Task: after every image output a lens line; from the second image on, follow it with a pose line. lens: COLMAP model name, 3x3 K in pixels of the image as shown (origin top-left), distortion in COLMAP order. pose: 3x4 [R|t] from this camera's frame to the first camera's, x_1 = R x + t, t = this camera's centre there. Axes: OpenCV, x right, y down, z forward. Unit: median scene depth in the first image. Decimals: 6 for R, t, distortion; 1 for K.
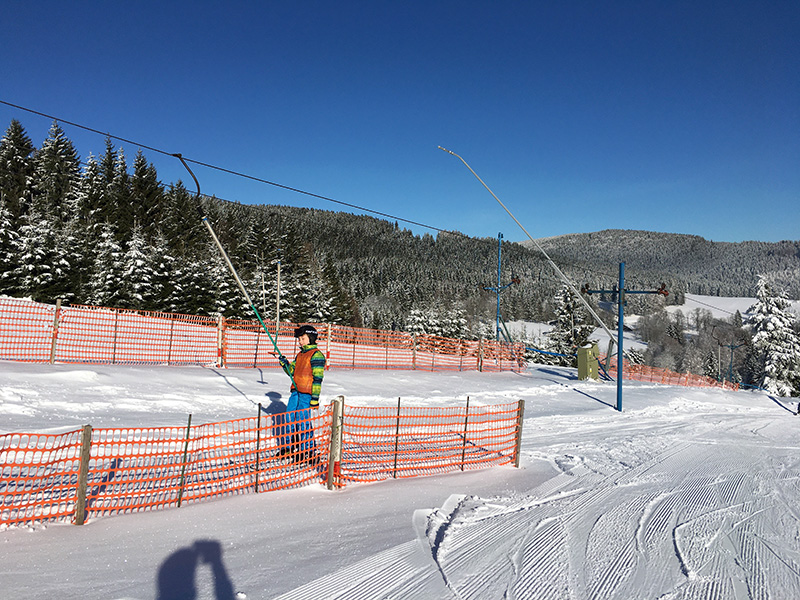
lens RADIAL K [[680.5, 0, 398.0], [0, 680.5, 310.4], [0, 0, 1]] dist [0.090765, -0.113755]
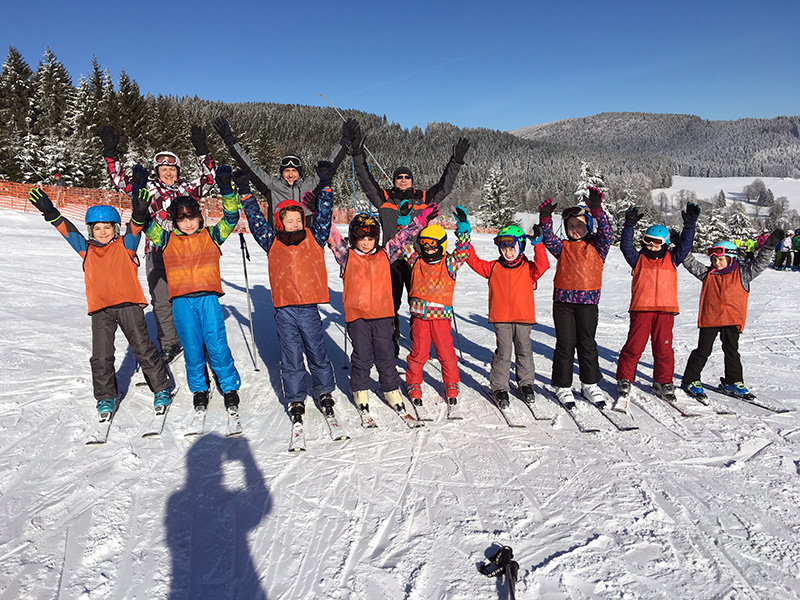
lens RADIAL K [[680.5, 0, 398.0], [0, 680.5, 310.4], [0, 0, 1]] dist [0.090765, -0.113755]
pose [[0.999073, -0.043017, -0.001541, 0.073821], [0.042762, 0.987783, 0.149851, 0.011846], [-0.004924, -0.149778, 0.988707, -0.219695]]
